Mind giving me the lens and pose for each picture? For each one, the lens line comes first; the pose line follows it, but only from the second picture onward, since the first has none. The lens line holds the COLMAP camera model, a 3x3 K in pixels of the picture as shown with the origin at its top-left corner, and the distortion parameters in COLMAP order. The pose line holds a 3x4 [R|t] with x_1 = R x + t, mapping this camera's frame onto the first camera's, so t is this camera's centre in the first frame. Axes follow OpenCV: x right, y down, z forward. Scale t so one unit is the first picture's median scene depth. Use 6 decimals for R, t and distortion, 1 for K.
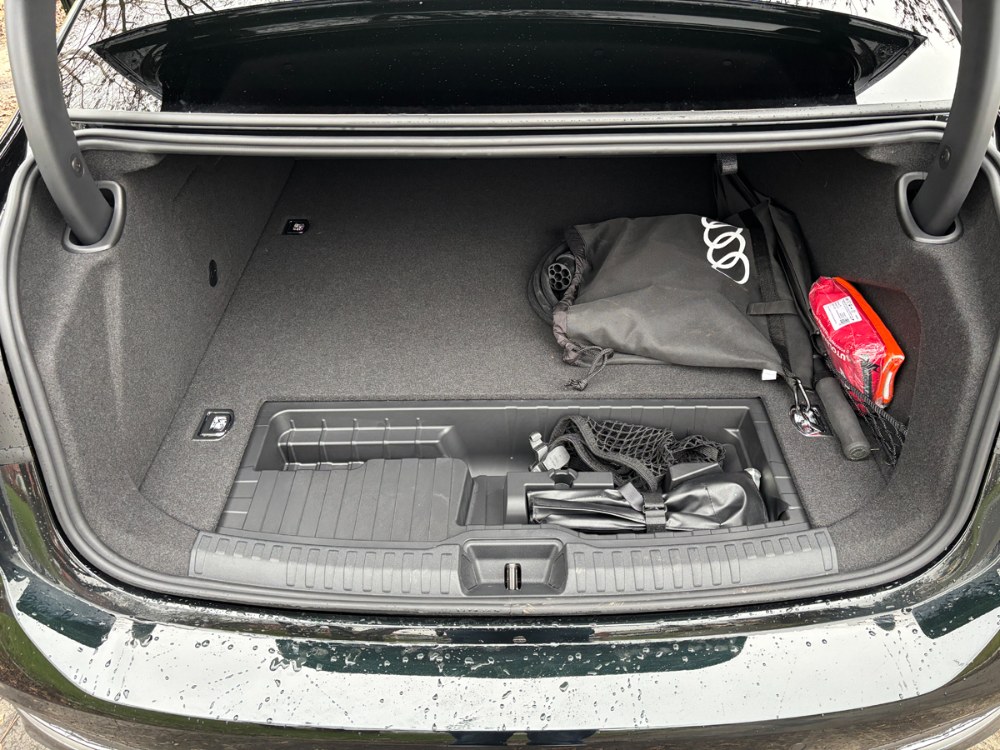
lens RADIAL K [[766.7, 0, 498.8], [0, 766.7, 378.1], [0, 0, 1]] dist [-0.009448, 0.009318]
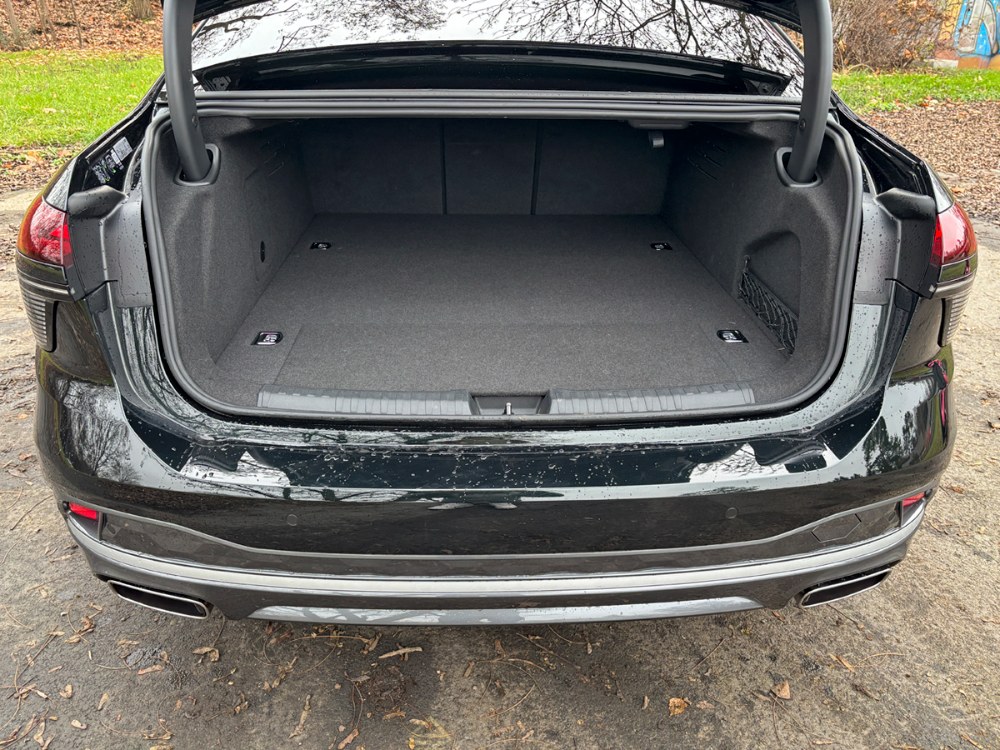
lens RADIAL K [[766.7, 0, 497.8], [0, 766.7, 367.2], [0, 0, 1]] dist [-0.009448, 0.009318]
pose [[0.998890, 0.003180, 0.047007, -0.060303], [0.008309, 0.970192, -0.242194, 0.482382], [-0.046375, 0.242316, 0.969088, -0.264766]]
